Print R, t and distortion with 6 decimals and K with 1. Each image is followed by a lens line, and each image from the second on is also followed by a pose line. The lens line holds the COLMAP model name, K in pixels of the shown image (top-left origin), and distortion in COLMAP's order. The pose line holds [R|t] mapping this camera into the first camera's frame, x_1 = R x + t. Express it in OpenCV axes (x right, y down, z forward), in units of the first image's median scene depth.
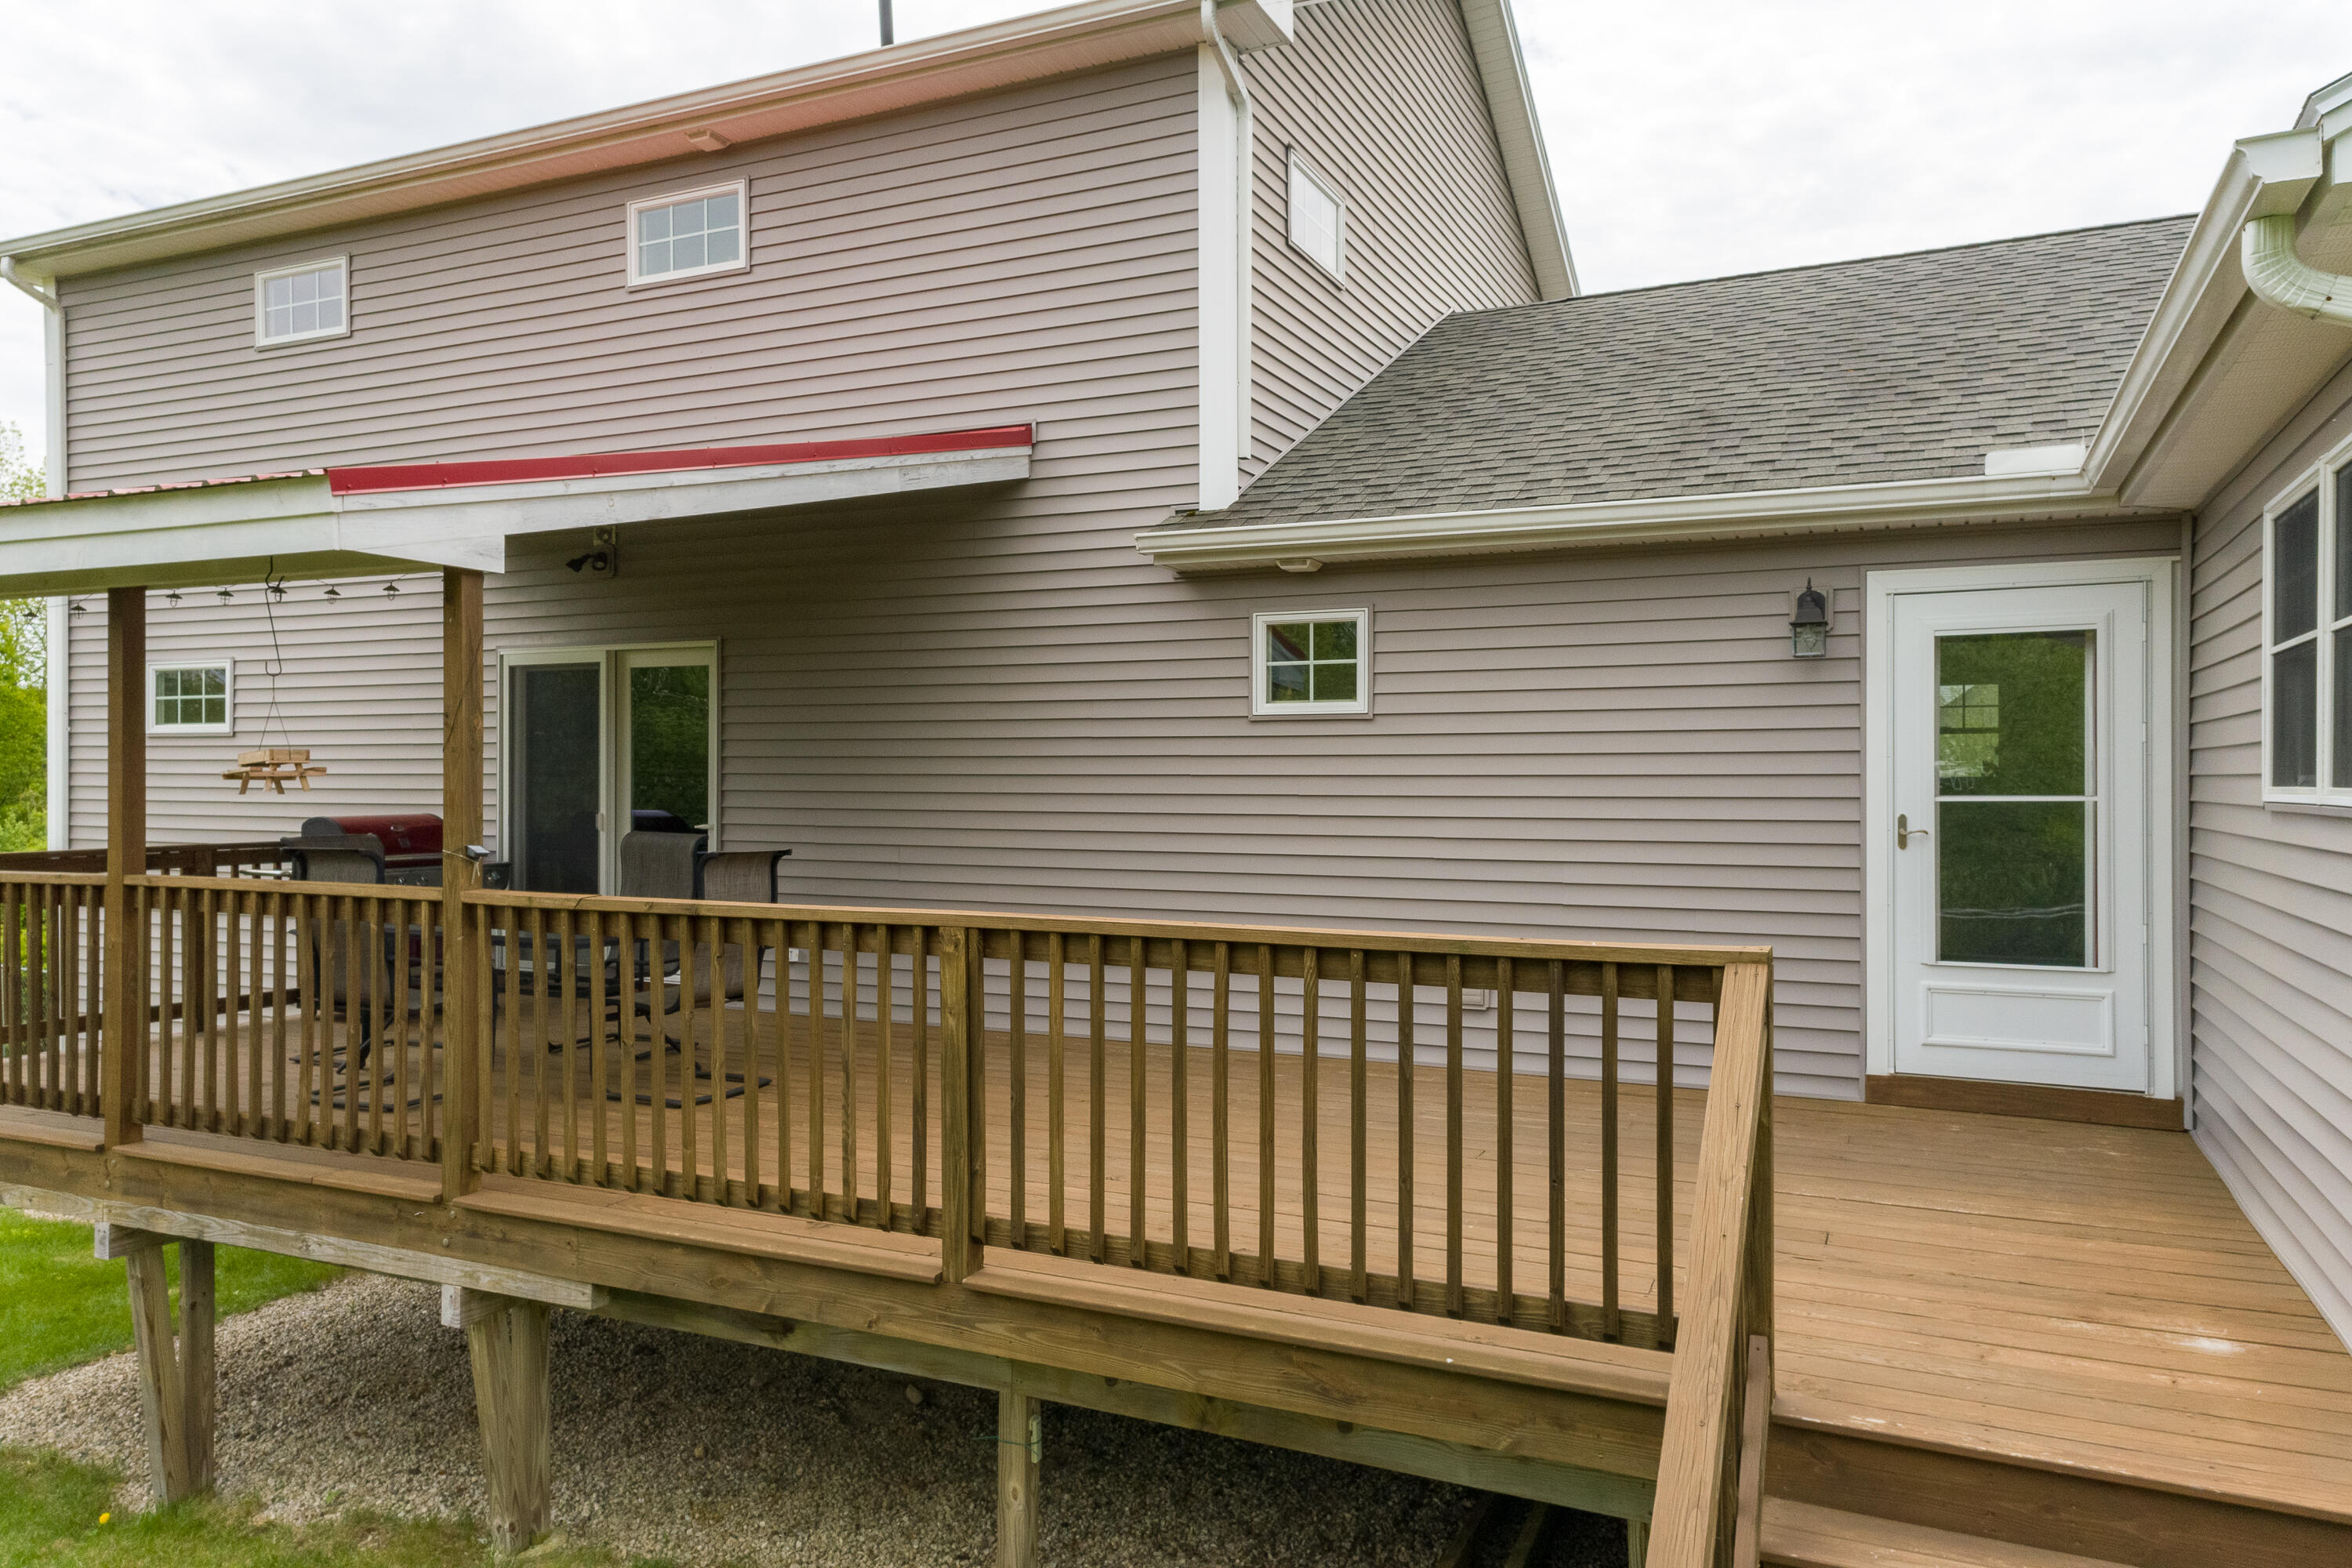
lens RADIAL K [[1600.0, 0, 1179.6], [0, 1600.0, 776.9], [0, 0, 1]] dist [0.035137, 0.001412]
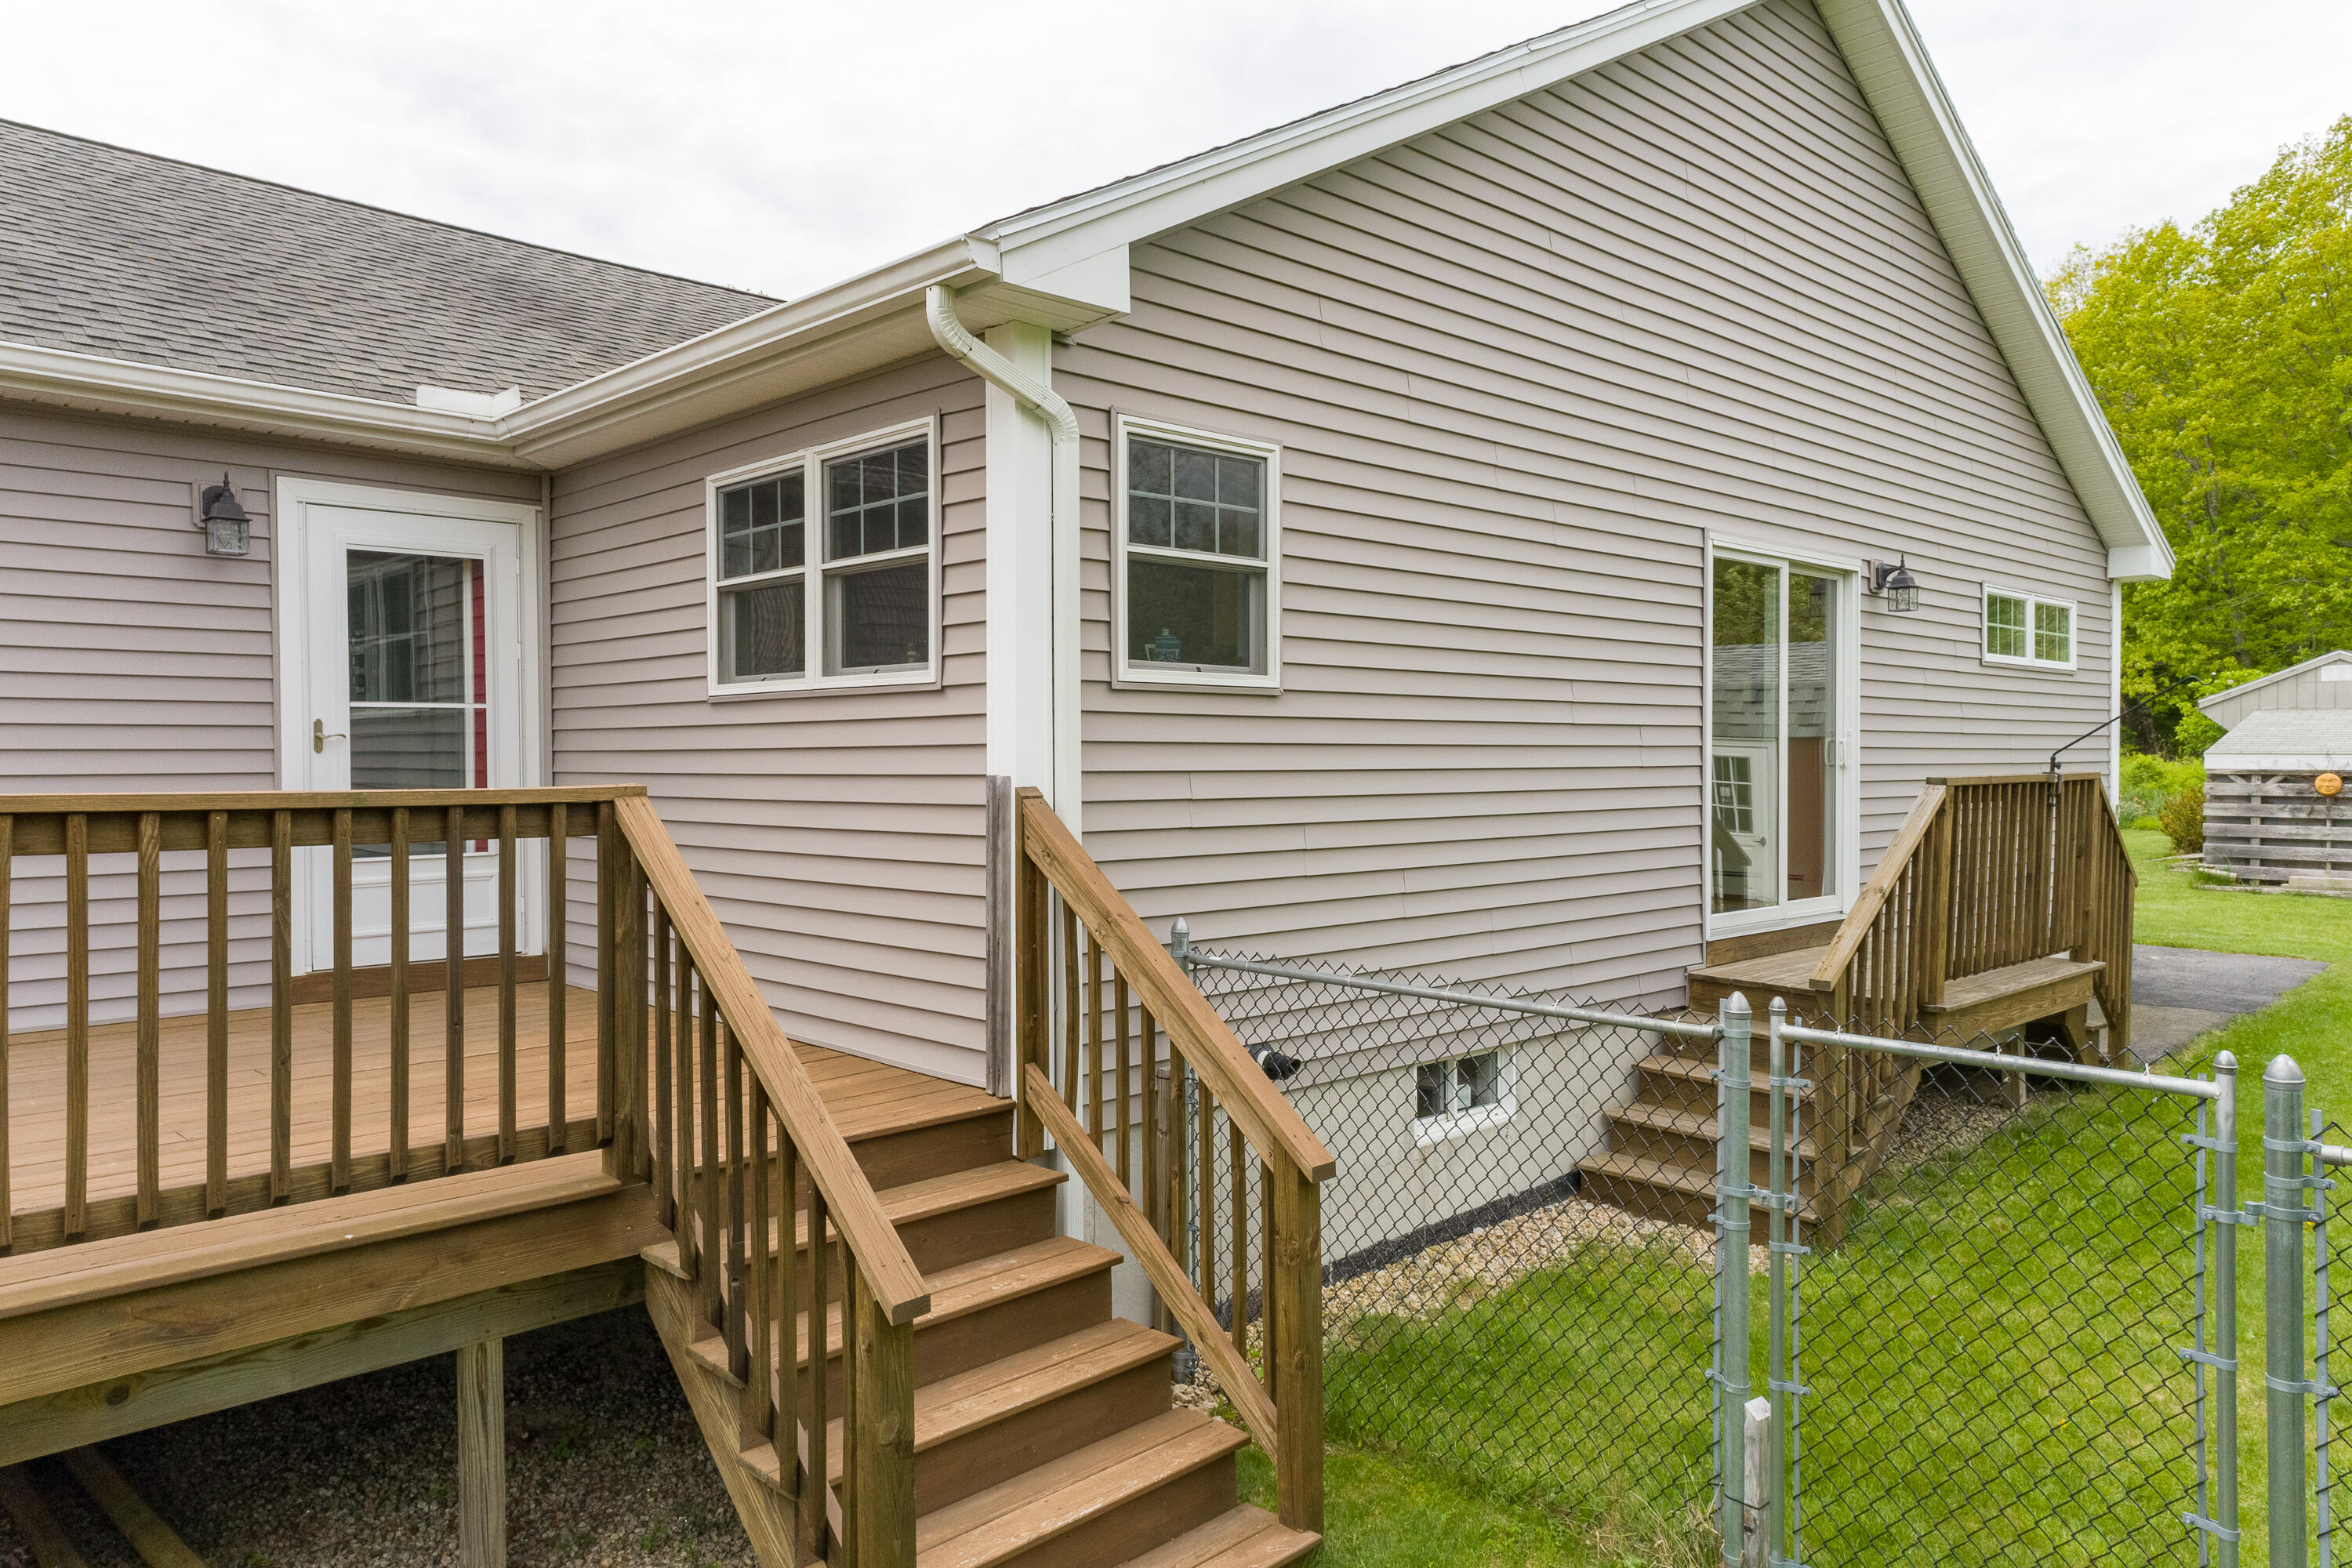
lens RADIAL K [[1600.0, 0, 1179.6], [0, 1600.0, 776.9], [0, 0, 1]] dist [0.035137, 0.001412]
pose [[0.353671, -0.013497, 0.935272, -0.315706], [0.002391, 0.999906, 0.013525, 0.046640], [-0.935367, -0.002548, 0.353670, 0.119582]]
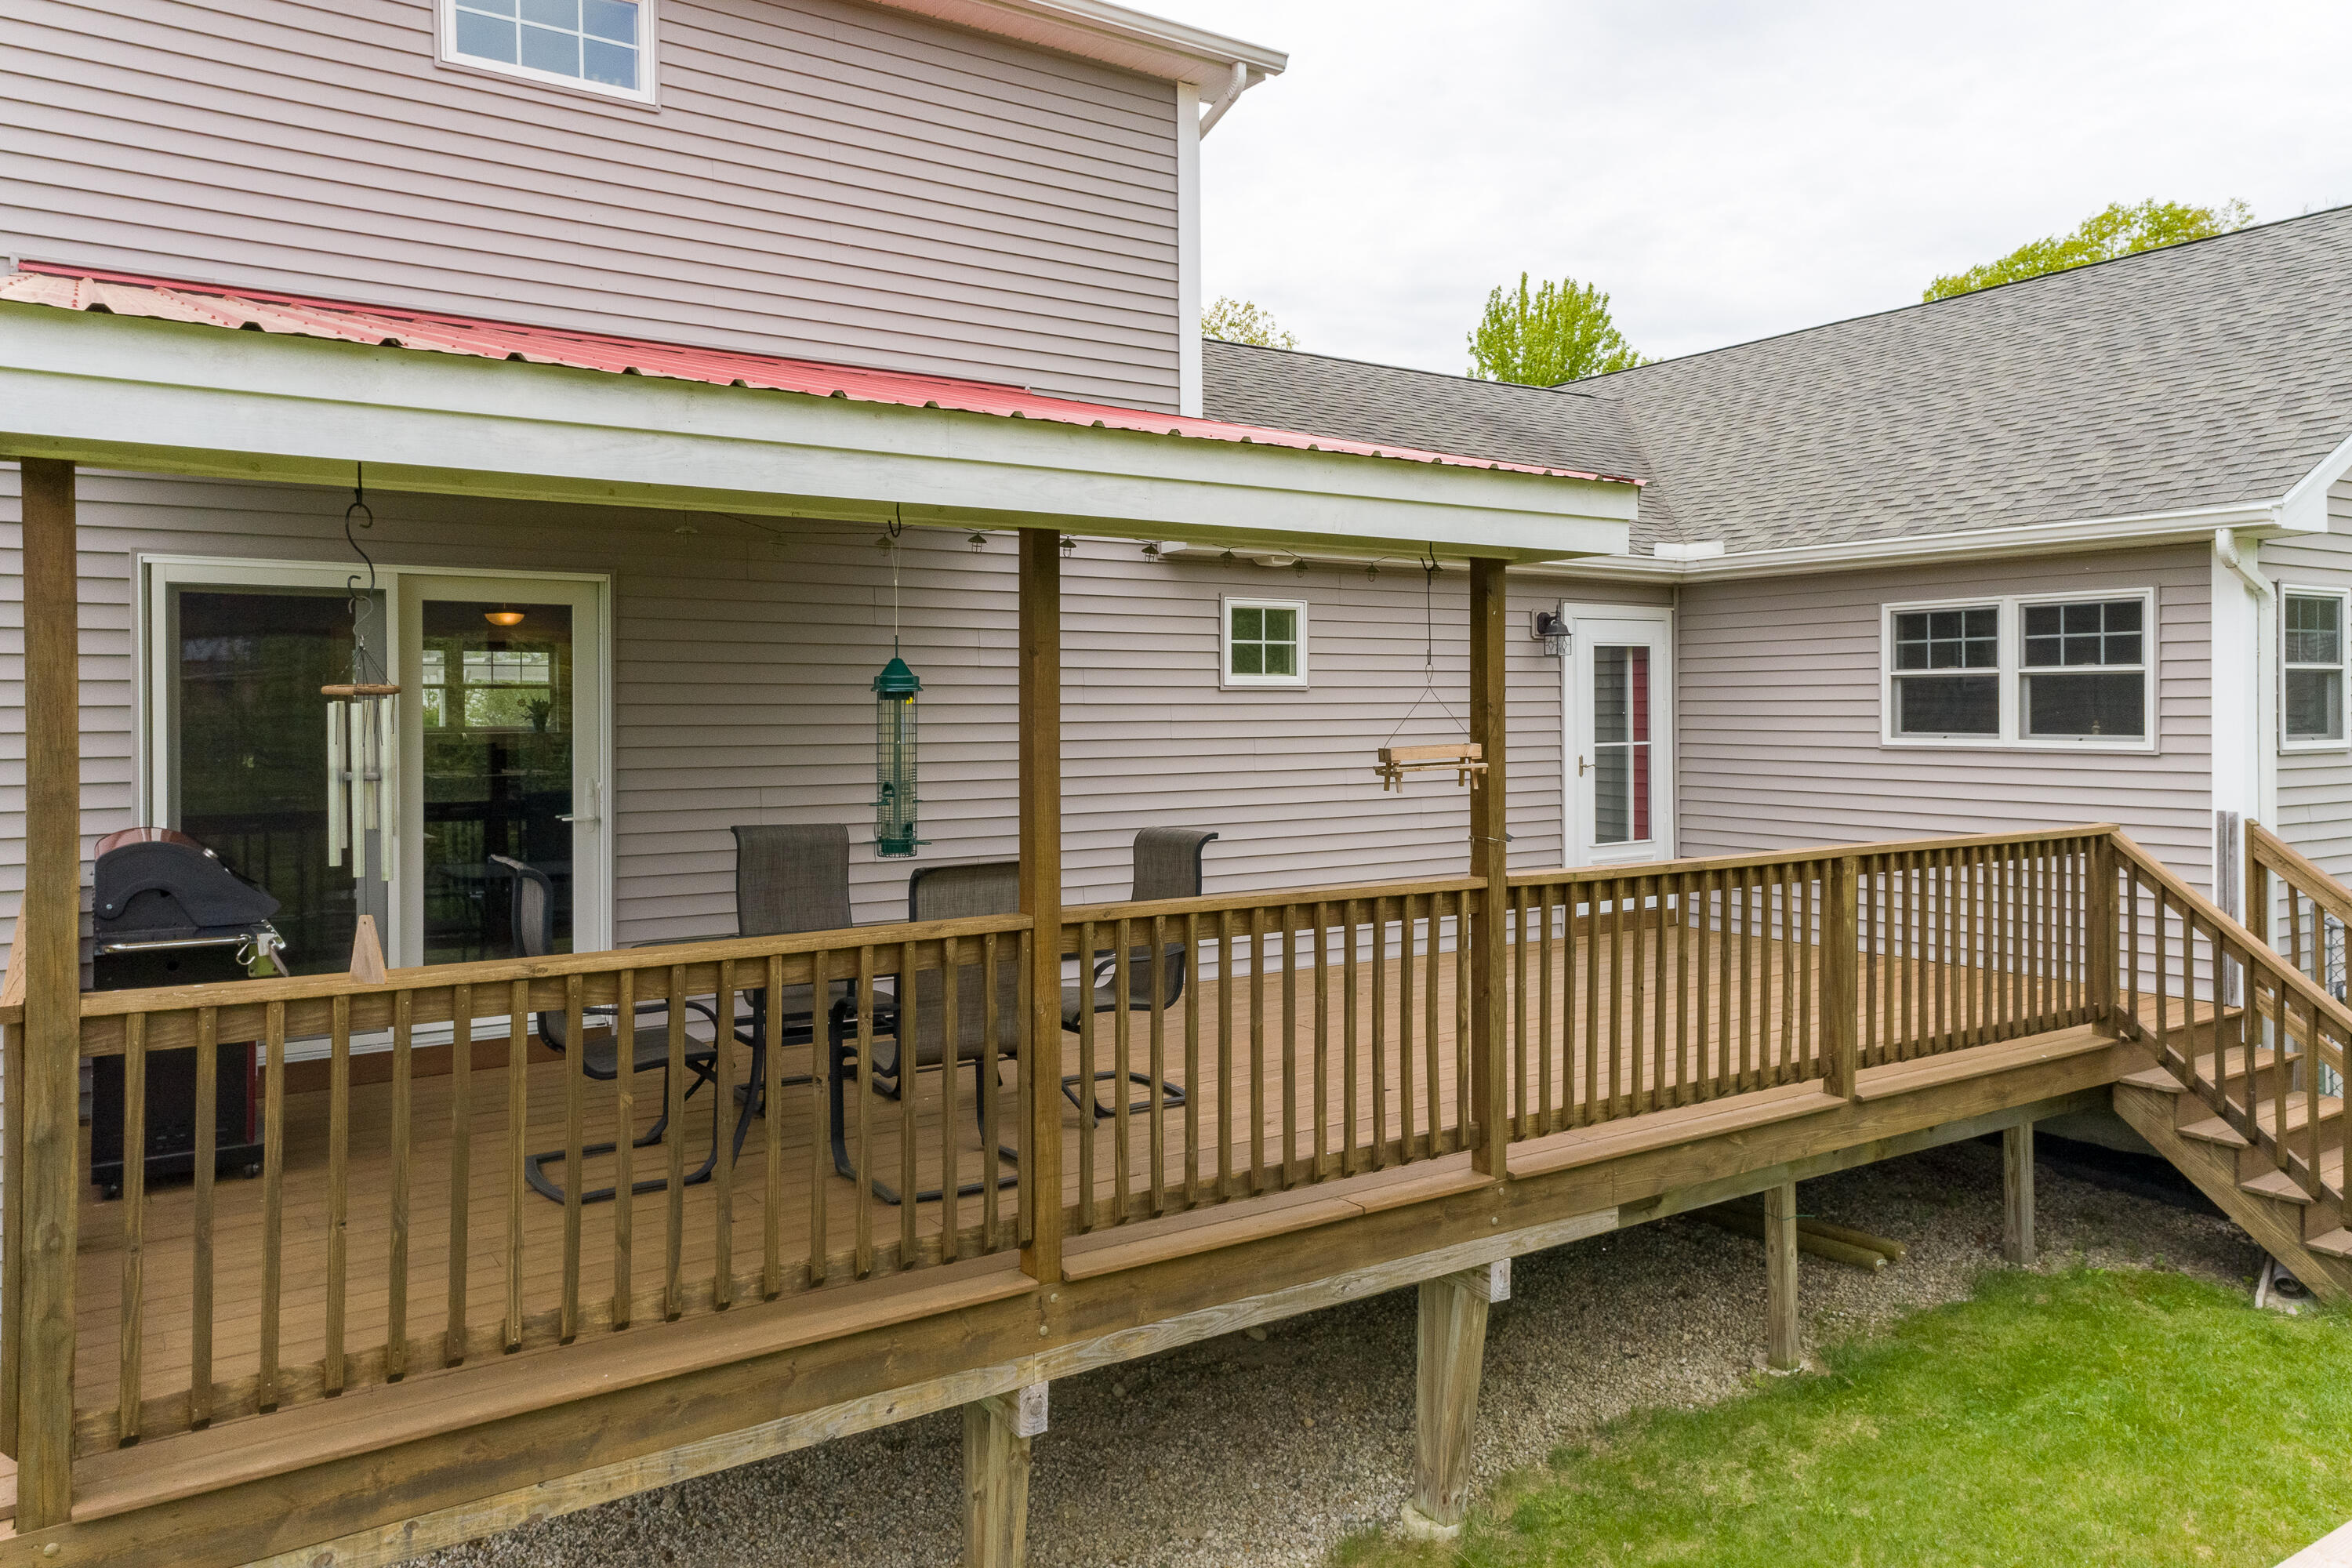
lens RADIAL K [[1581.2, 0, 1176.4], [0, 1581.2, 723.1], [0, 0, 1]] dist [0.004038, 0.000150]
pose [[0.522477, -0.011783, 0.852572, -1.089550], [0.005475, 0.999930, 0.010465, -0.027401], [-0.852636, -0.000800, 0.522505, 0.508832]]
